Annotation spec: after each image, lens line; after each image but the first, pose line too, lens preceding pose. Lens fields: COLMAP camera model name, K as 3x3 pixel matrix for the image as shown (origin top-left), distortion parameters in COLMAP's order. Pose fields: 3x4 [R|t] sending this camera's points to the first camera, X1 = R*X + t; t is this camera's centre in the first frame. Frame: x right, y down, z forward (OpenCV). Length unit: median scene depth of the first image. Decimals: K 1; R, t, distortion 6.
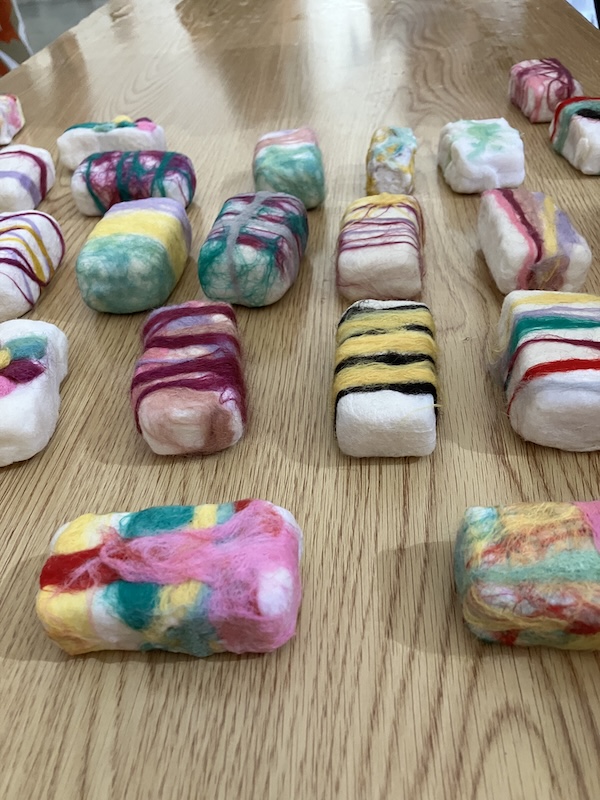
lens RADIAL K [[658.8, 0, 299.3], [0, 658.8, 407.6], [0, 0, 1]] dist [0.009136, -0.028266]
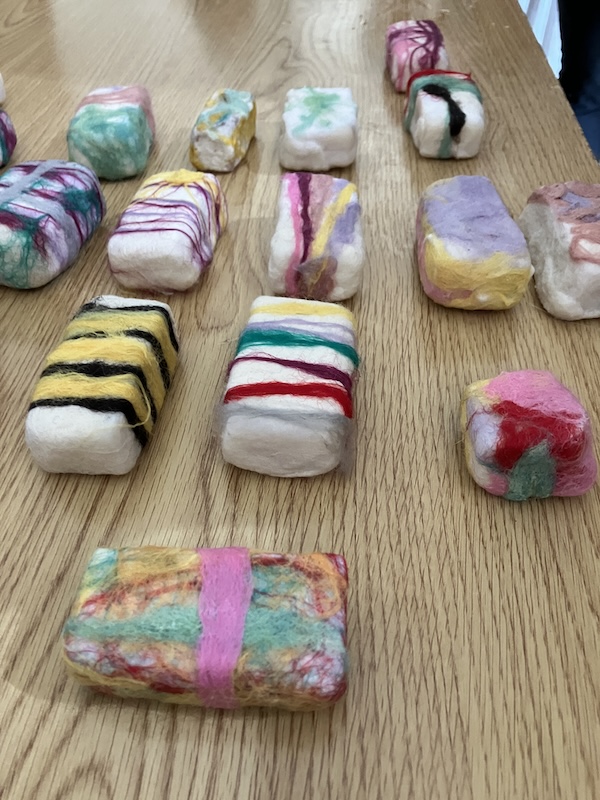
lens RADIAL K [[658.8, 0, 307.5], [0, 658.8, 402.6], [0, 0, 1]] dist [0.009136, -0.028266]
pose [[0.998225, 0.046624, 0.037063, 0.340701], [-0.049564, 0.995331, 0.082822, -0.099089], [-0.033028, -0.084512, 0.995875, 0.044499]]
